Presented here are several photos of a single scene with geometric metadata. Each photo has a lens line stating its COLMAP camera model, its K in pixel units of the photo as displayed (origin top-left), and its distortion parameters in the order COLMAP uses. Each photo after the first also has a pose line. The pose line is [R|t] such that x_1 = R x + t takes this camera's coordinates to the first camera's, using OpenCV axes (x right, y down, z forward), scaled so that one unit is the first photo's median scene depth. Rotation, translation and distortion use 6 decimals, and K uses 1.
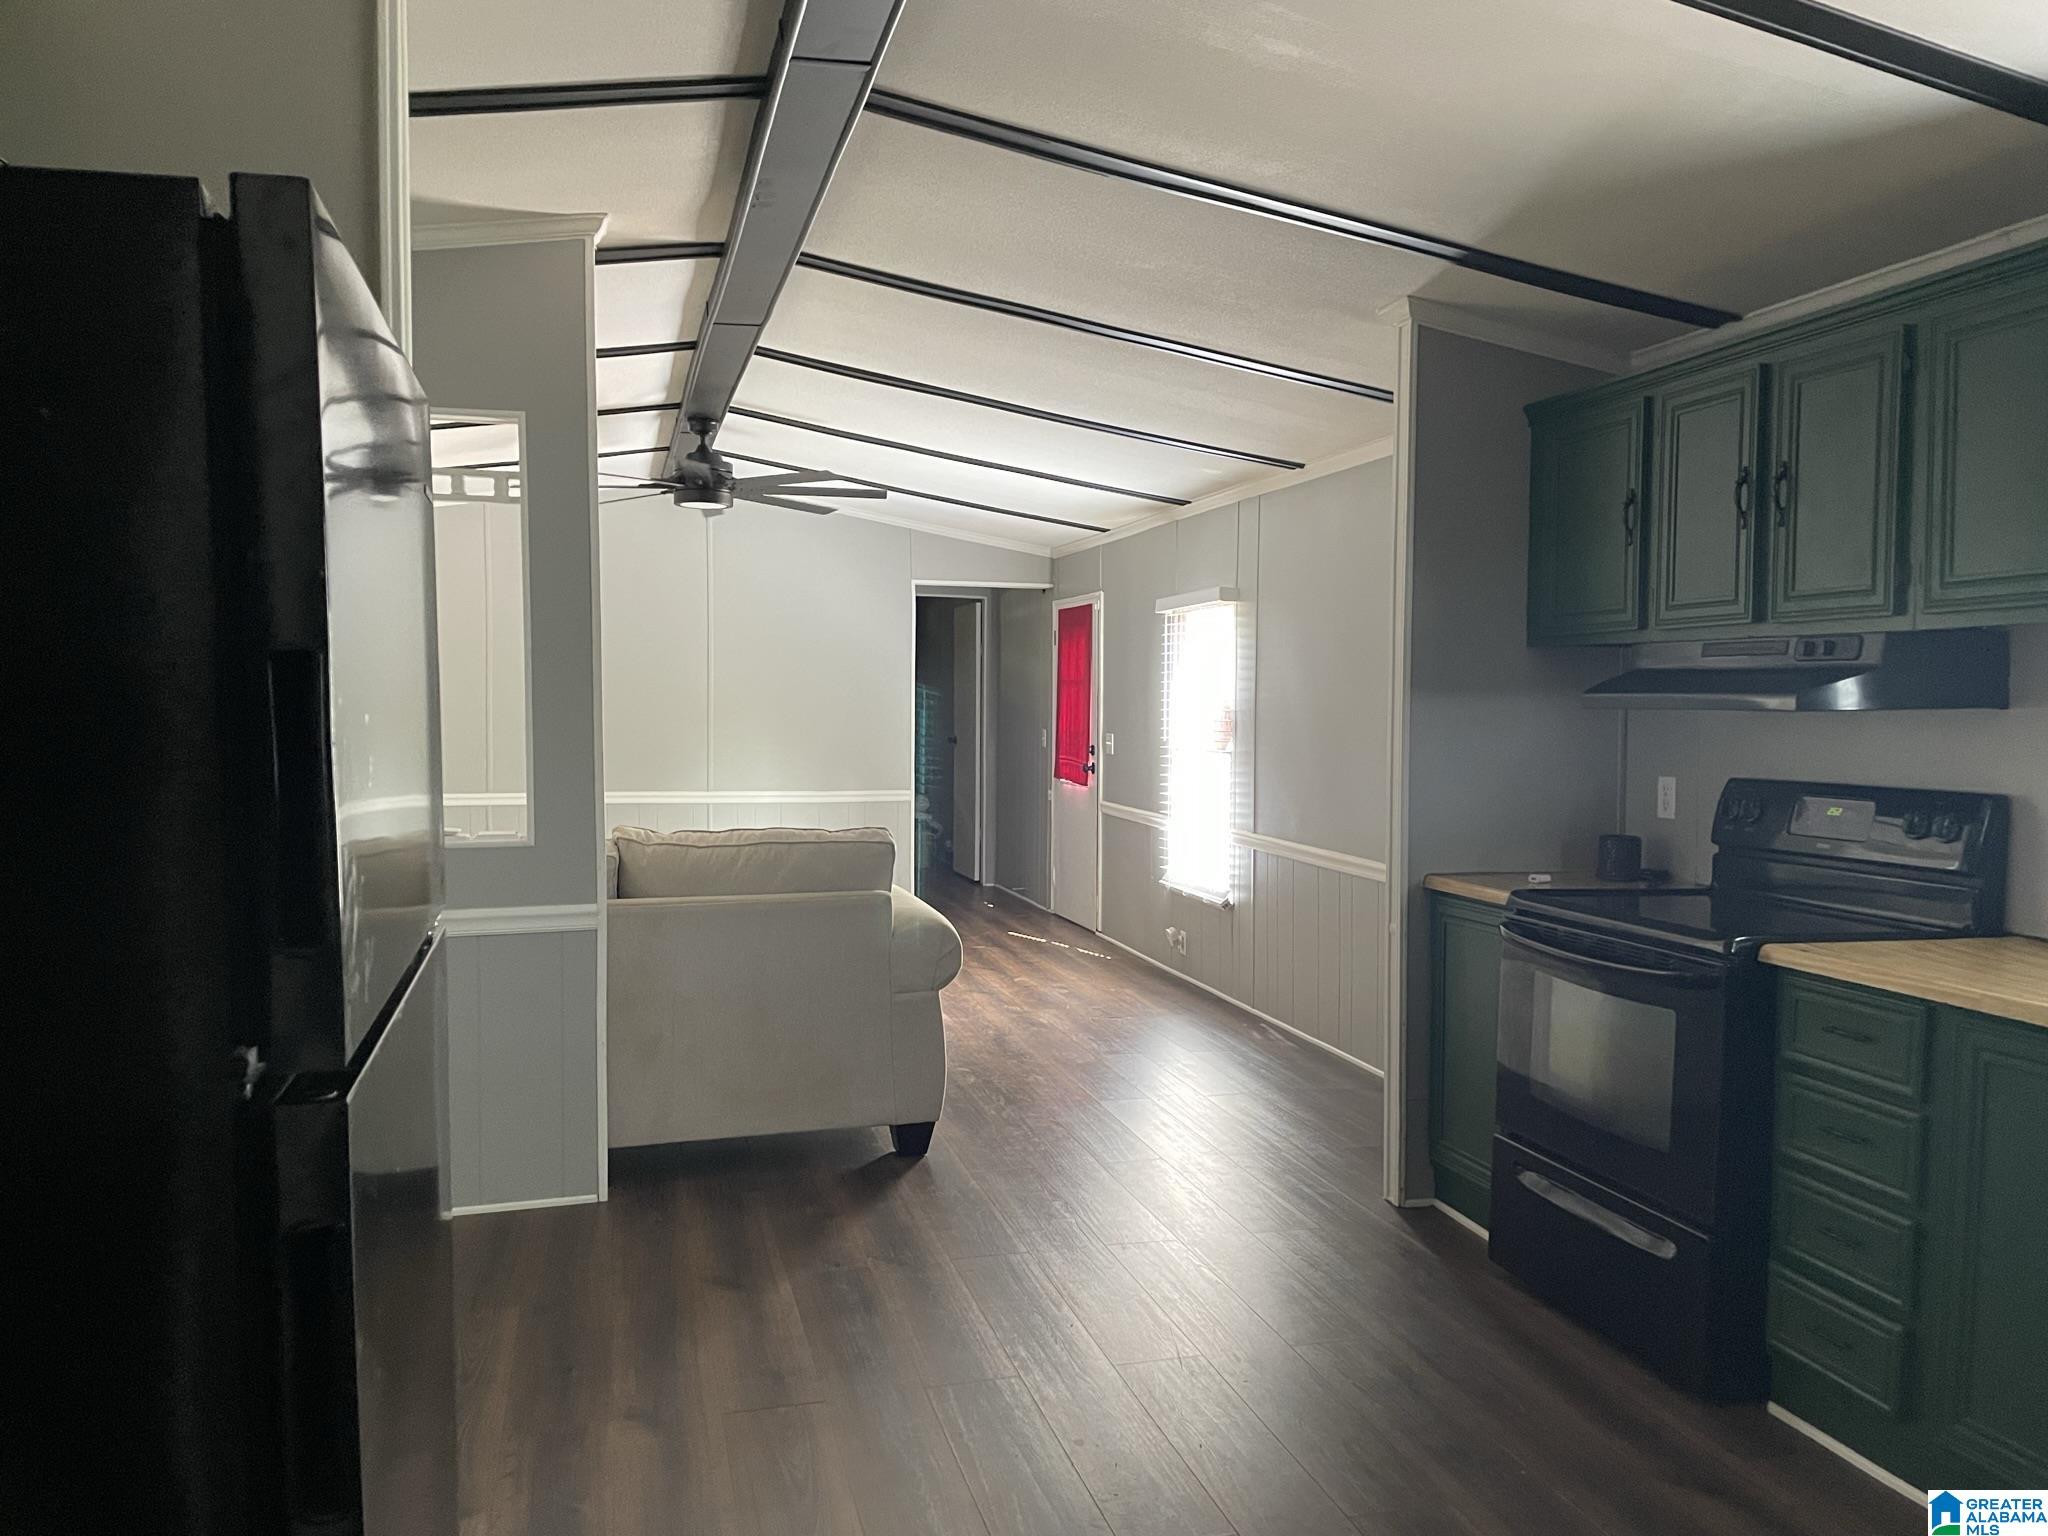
lens RADIAL K [[1541.7, 0, 1039.0], [0, 1541.7, 778.4], [0, 0, 1]] dist [0.093225, -0.112596]
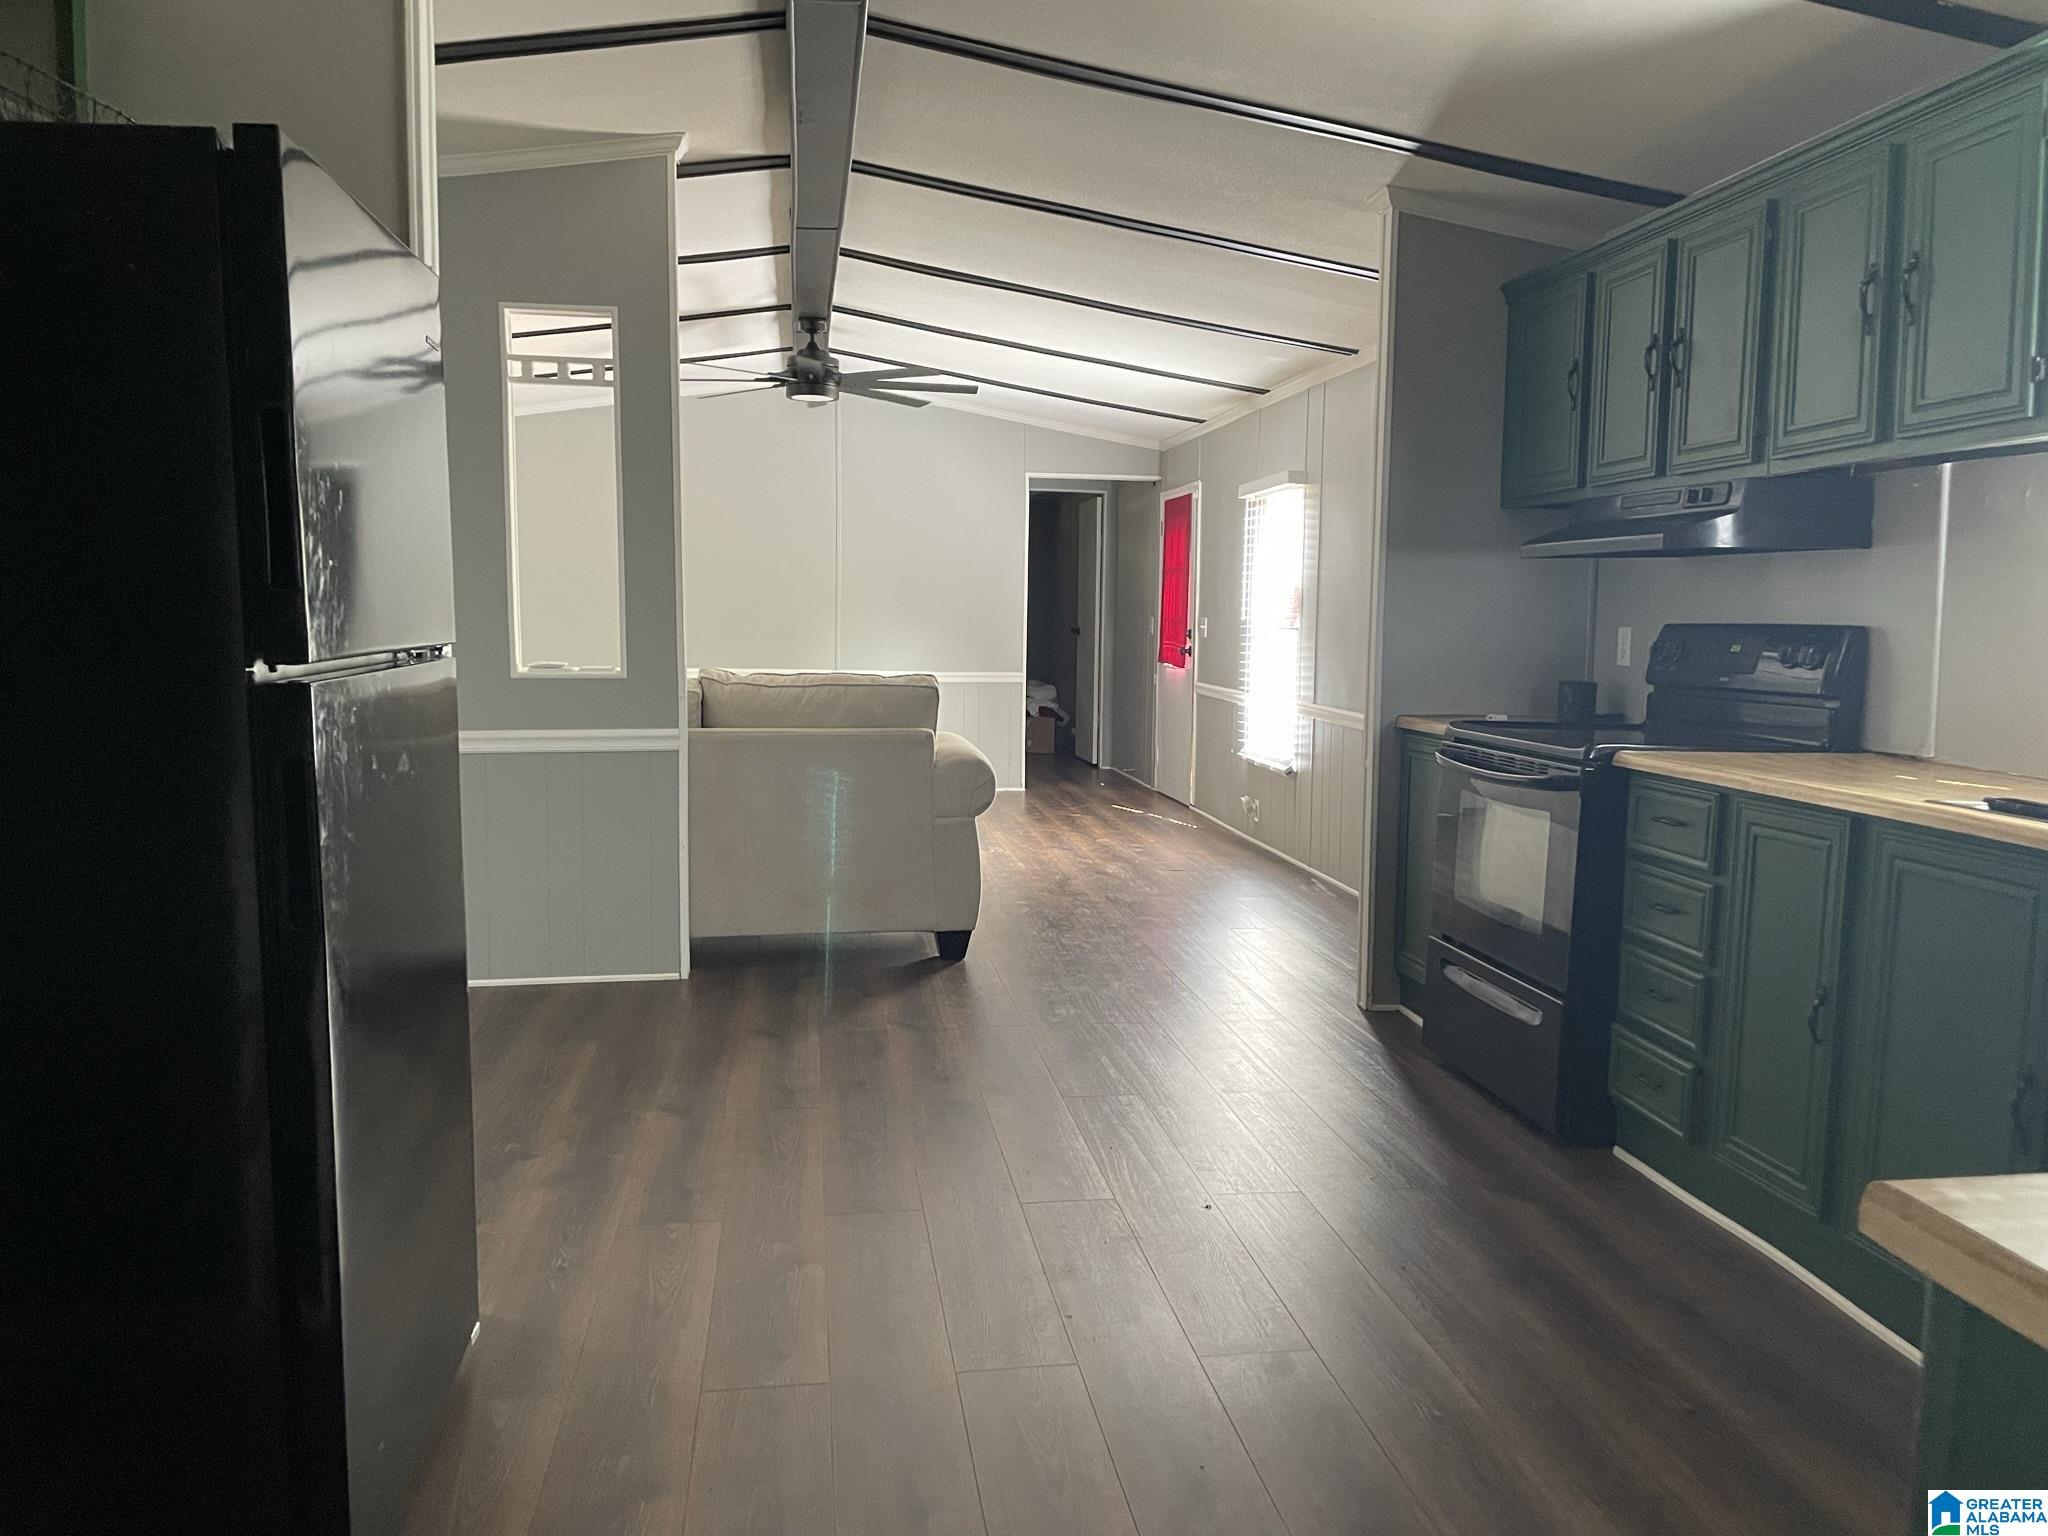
lens RADIAL K [[1539.3, 0, 1025.5], [0, 1539.3, 757.2], [0, 0, 1]] dist [0.092559, -0.116921]
pose [[0.992203, 0.018276, -0.123284, 0.101993], [-0.012930, 0.998947, 0.044025, 0.038878], [0.123959, -0.042088, 0.991394, -0.111869]]
